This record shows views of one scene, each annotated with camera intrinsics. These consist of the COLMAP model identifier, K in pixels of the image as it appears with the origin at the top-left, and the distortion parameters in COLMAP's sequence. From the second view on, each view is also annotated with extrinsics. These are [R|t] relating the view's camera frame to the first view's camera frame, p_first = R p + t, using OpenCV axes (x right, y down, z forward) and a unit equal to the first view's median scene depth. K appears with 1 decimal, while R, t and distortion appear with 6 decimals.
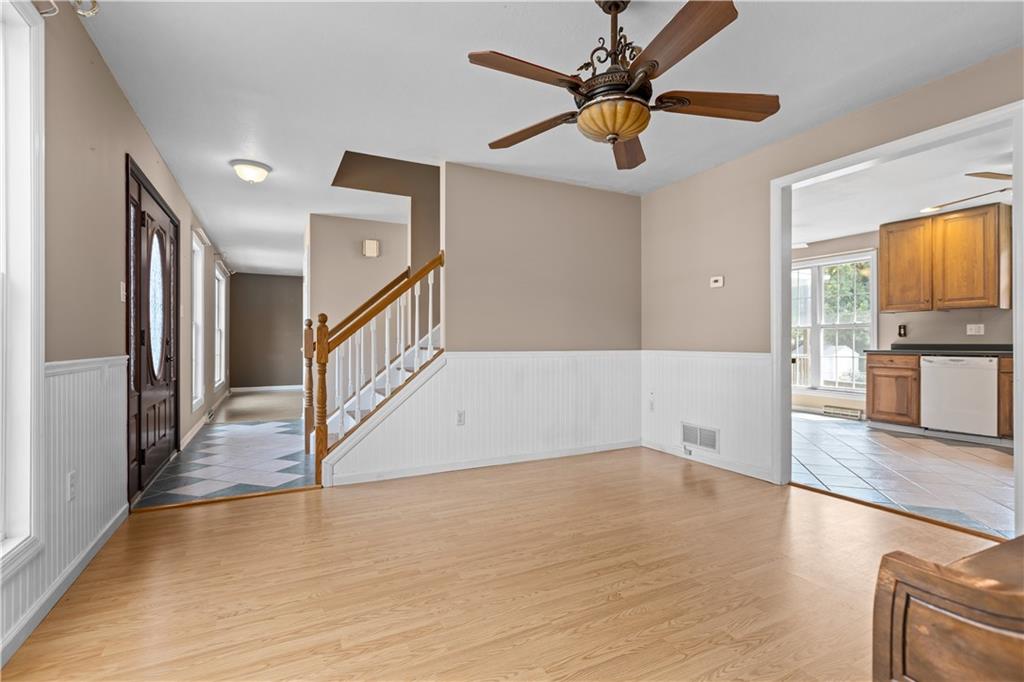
lens RADIAL K [[474.5, 0, 512.0], [0, 474.5, 341.0], [0, 0, 1]] dist [-0.000412, -0.000300]
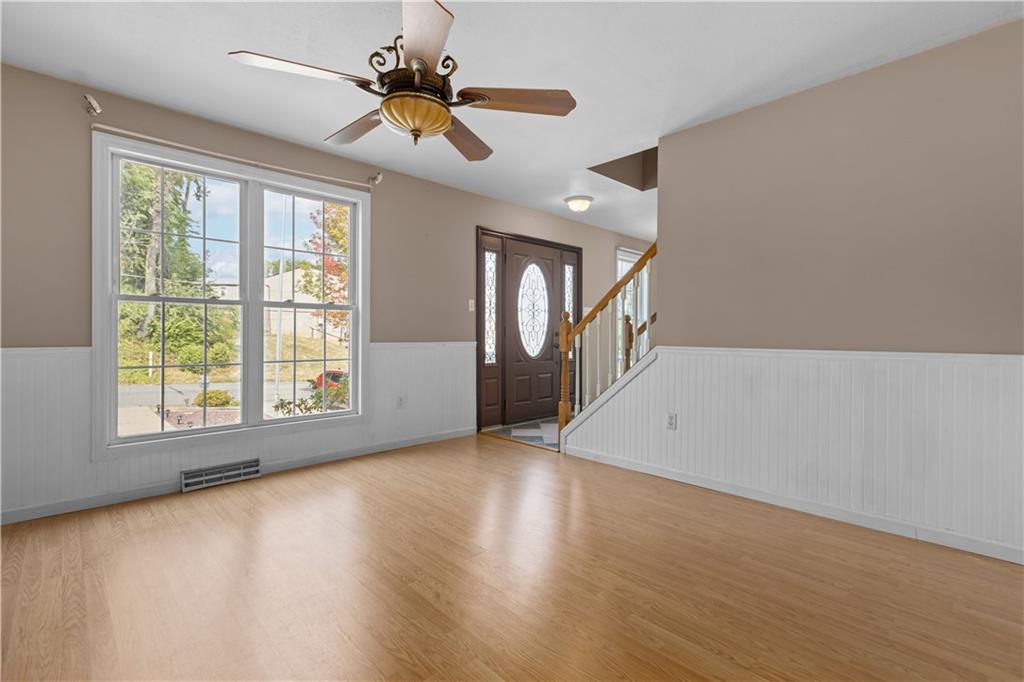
lens RADIAL K [[463.8, 0, 513.3], [0, 463.8, 329.9], [0, 0, 1]] dist [-0.001651, -0.000377]
pose [[0.288497, -0.009178, -0.957437, 0.735890], [-0.001394, 0.999949, -0.010006, 0.002596], [0.957480, 0.004221, 0.288470, 0.543450]]
